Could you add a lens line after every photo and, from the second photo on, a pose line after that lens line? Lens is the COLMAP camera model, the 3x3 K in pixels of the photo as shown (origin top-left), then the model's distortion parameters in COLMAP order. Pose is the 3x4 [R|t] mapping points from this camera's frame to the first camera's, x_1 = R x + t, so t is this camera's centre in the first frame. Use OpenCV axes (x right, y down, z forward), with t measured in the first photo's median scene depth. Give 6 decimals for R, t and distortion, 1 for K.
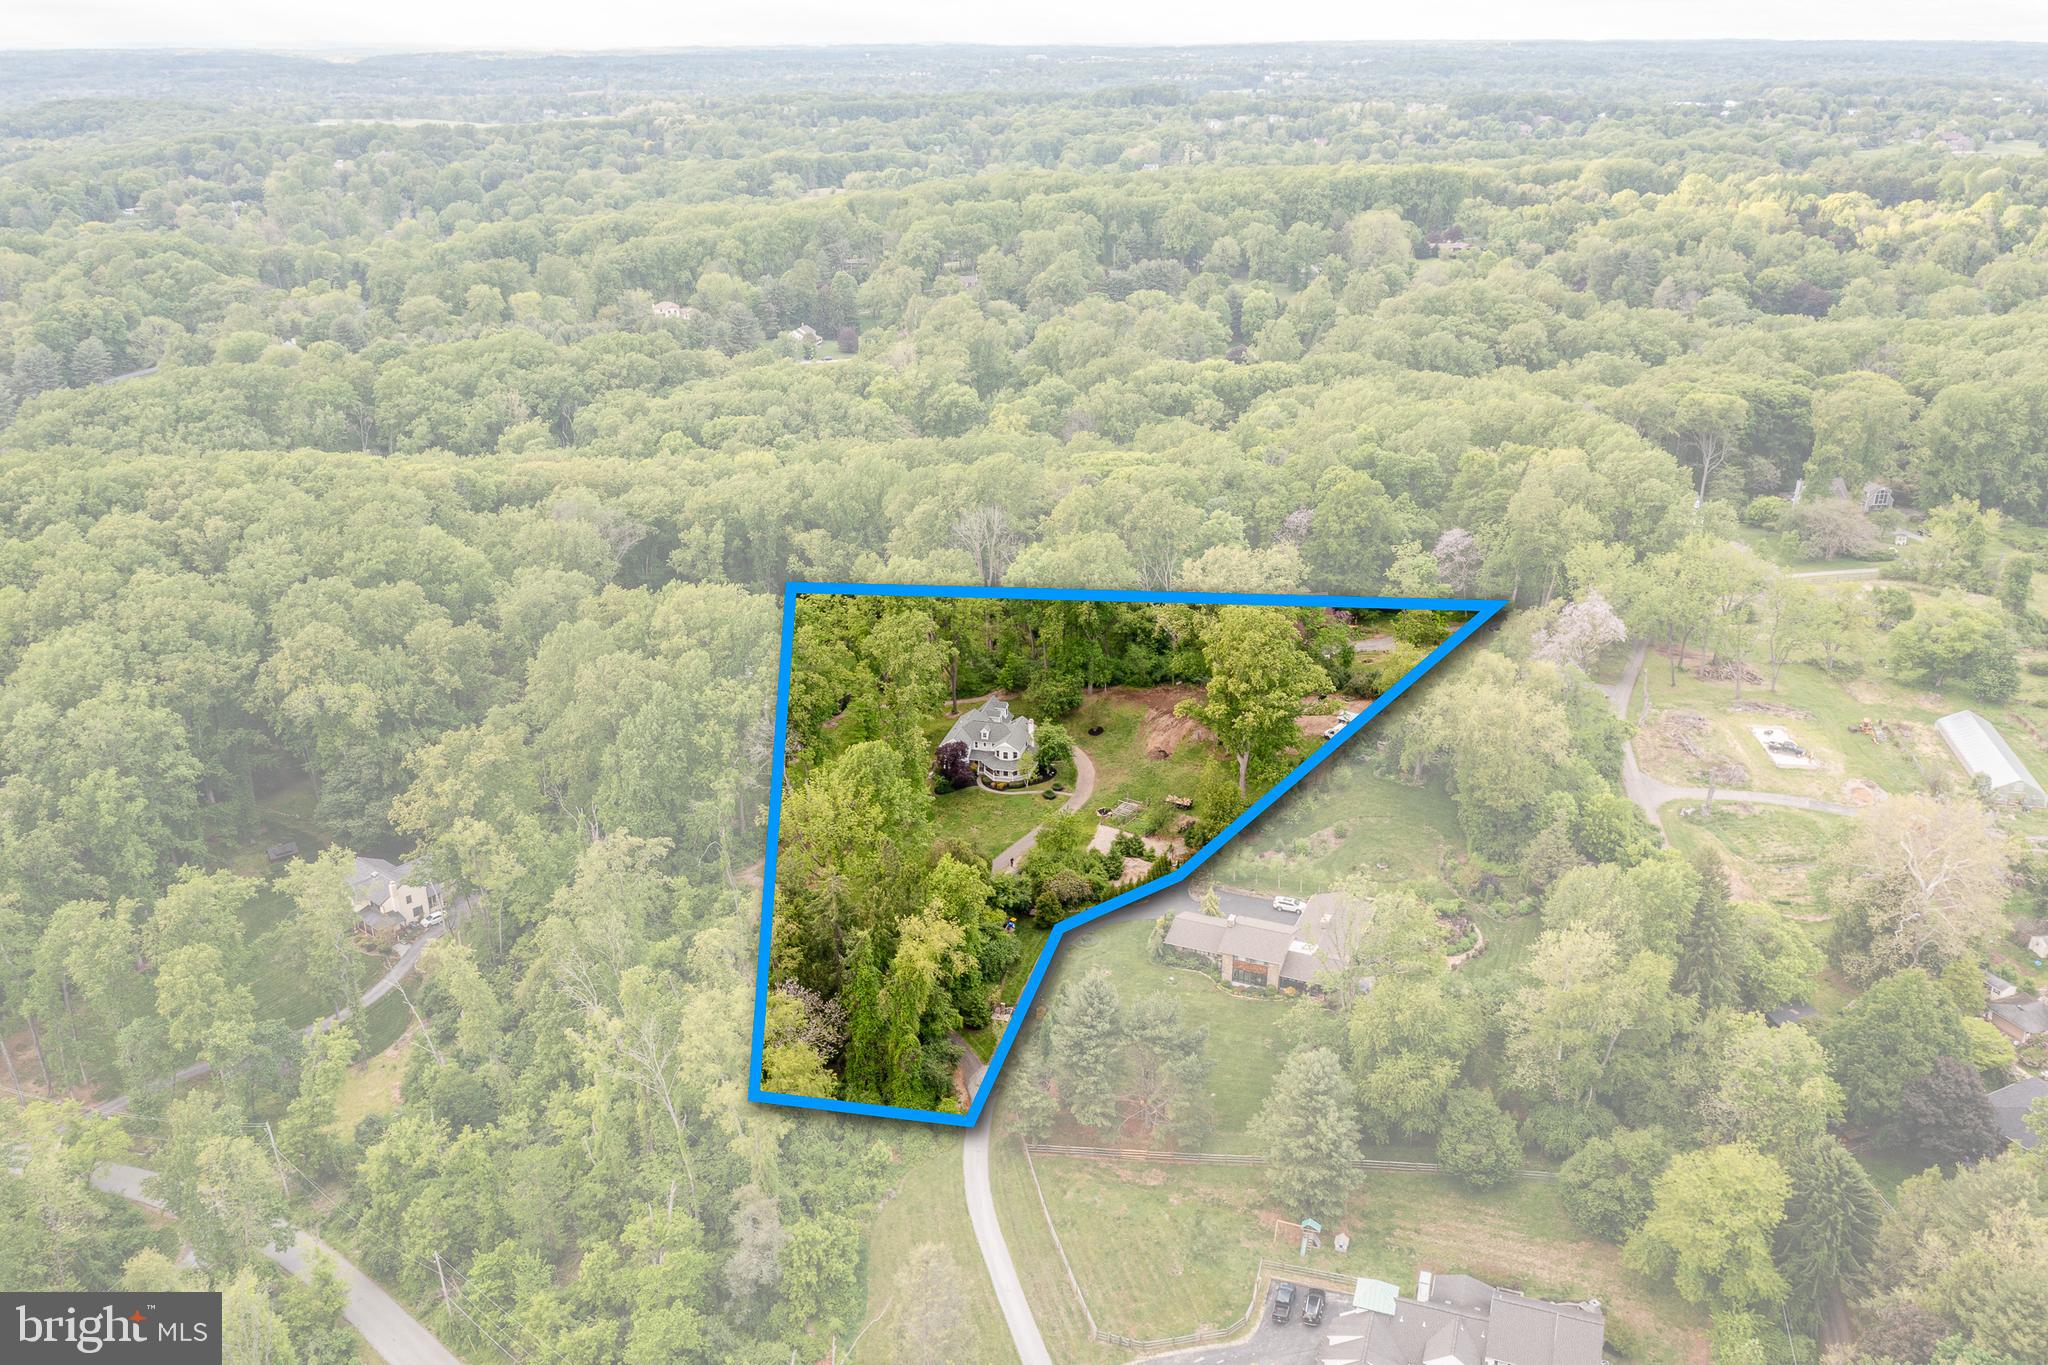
lens RADIAL K [[1638.4, 0, 1024.0], [0, 1638.4, 682.5], [0, 0, 1]] dist [-0.004470, 0.044671]
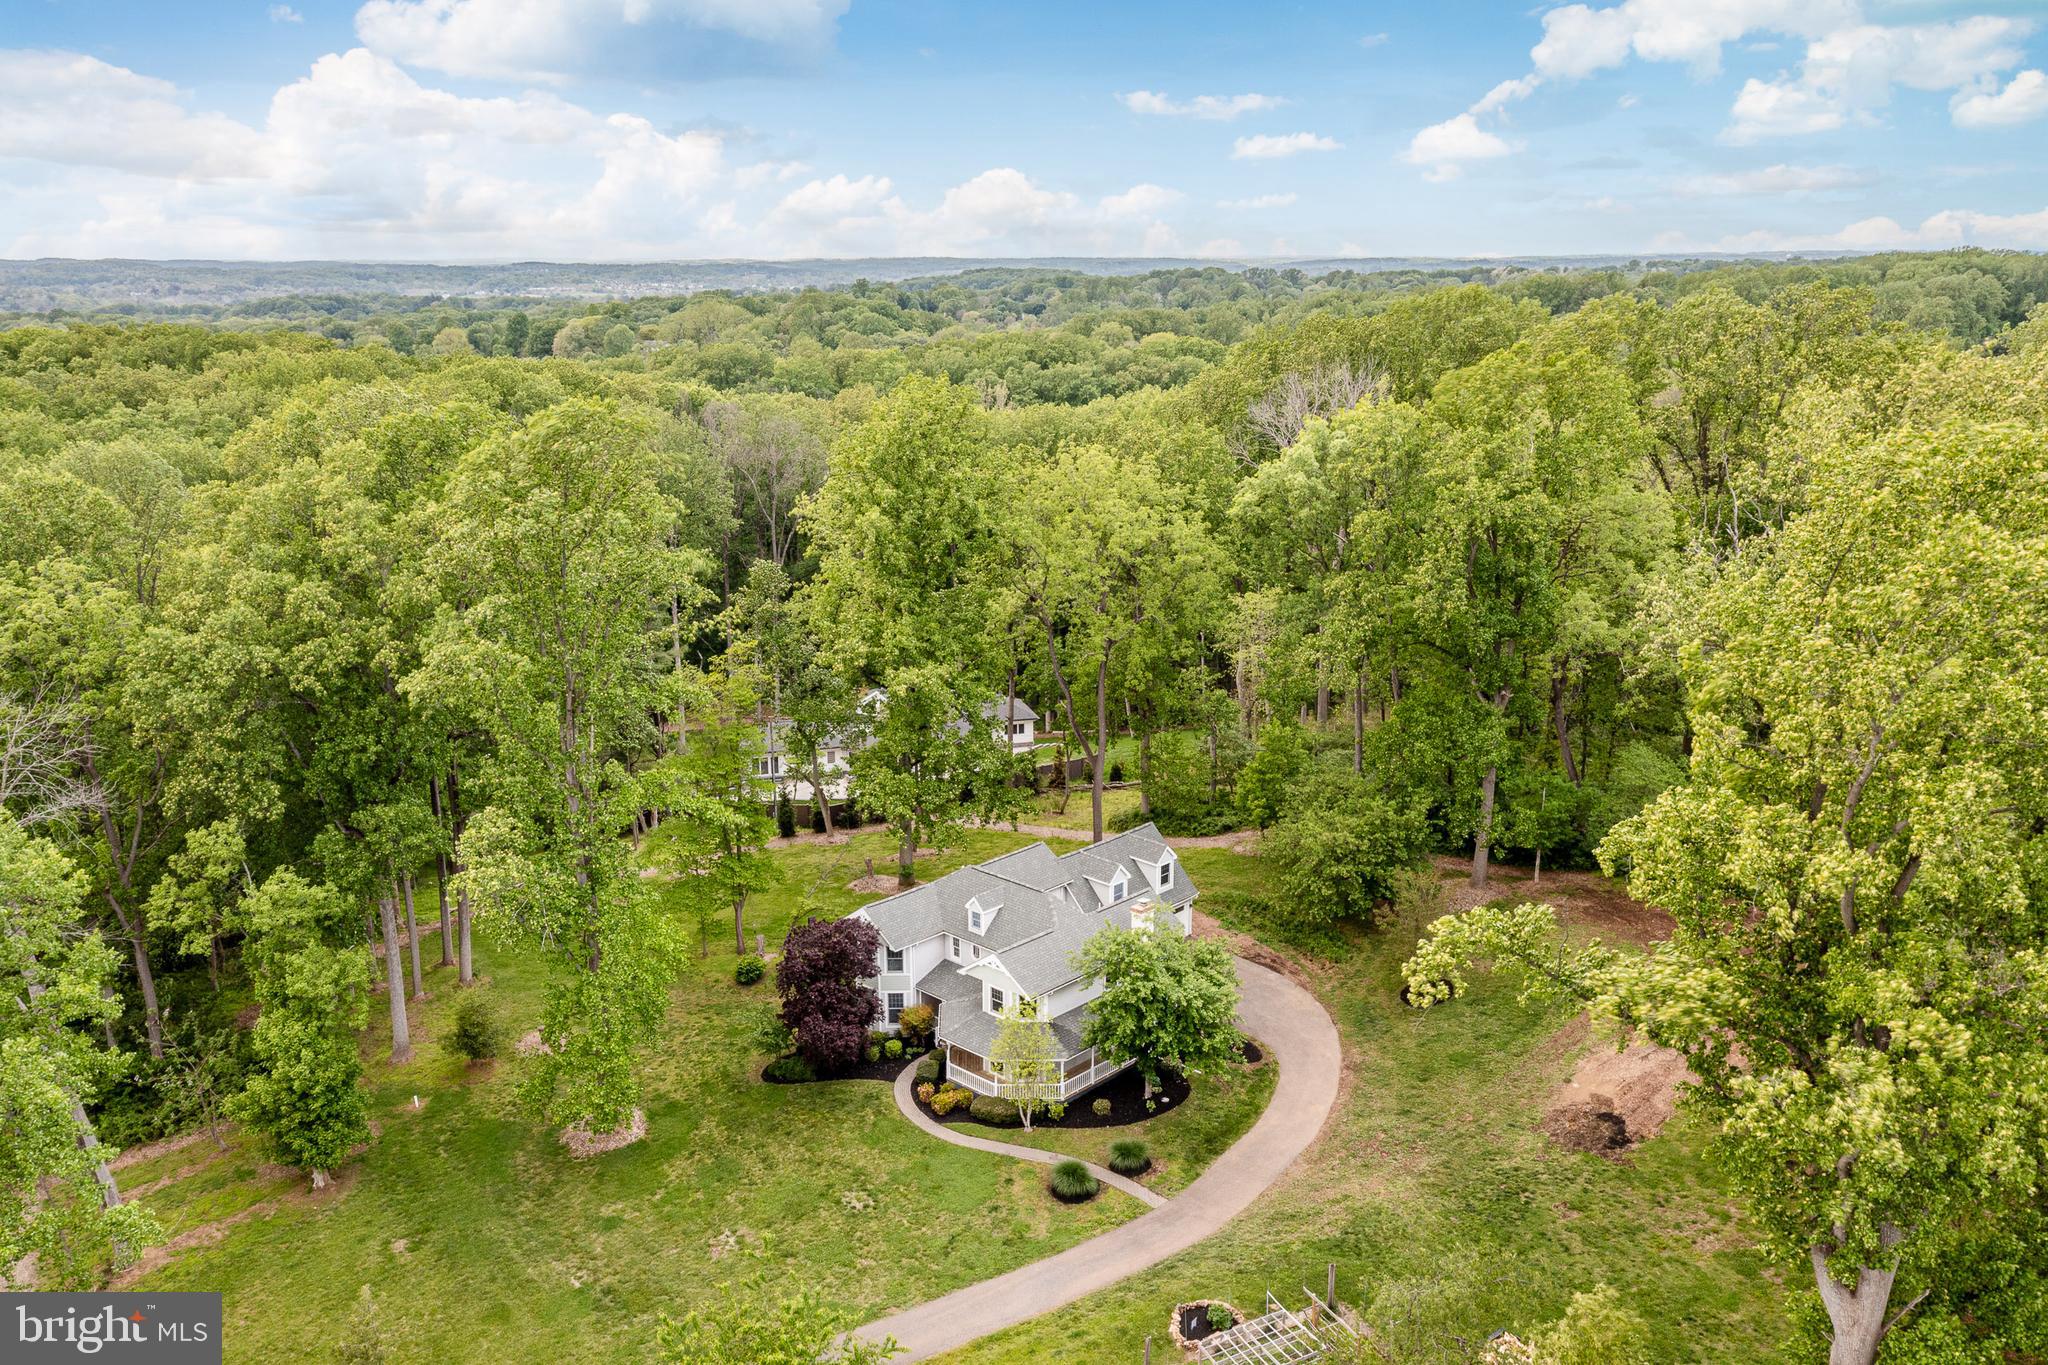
lens RADIAL K [[1638.4, 0, 1024.0], [0, 1638.4, 682.5], [0, 0, 1]] dist [-0.004470, 0.044671]
pose [[0.867767, 0.123900, -0.481278, 0.107781], [-0.181653, 0.980490, -0.075113, 0.009192], [0.462582, 0.152607, 0.873344, 0.641481]]
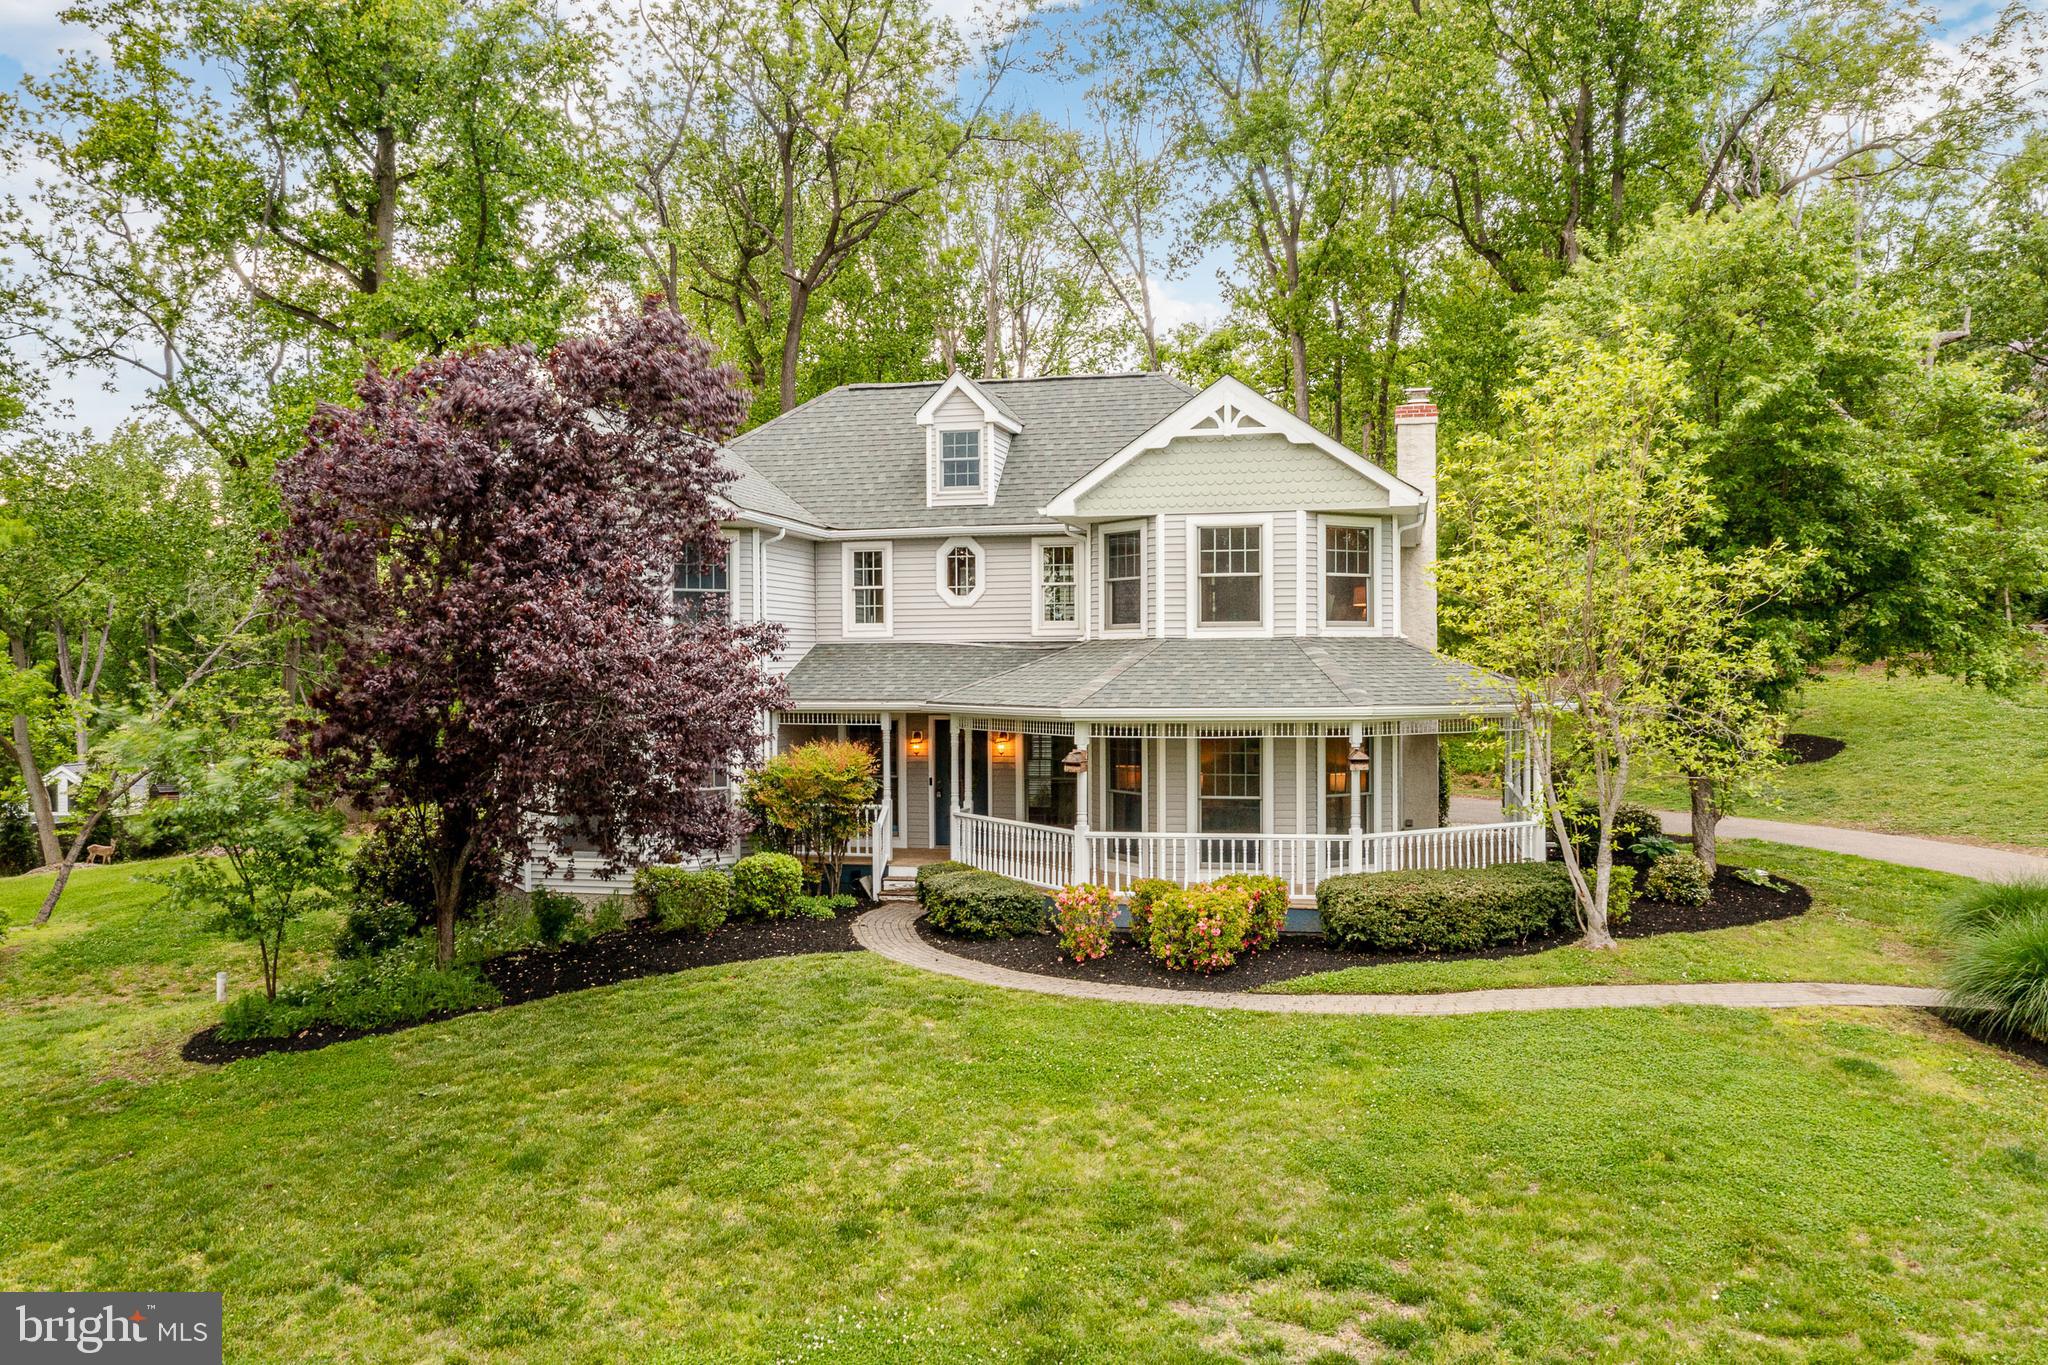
lens RADIAL K [[1615.6, 0, 1031.7], [0, 1615.6, 680.9], [0, 0, 1]] dist [0.005596, 0.006352]
pose [[0.999749, -0.001883, 0.022309, -0.019329], [0.009687, 0.934741, -0.355198, 0.066199], [-0.020184, 0.355325, 0.934525, 0.804442]]
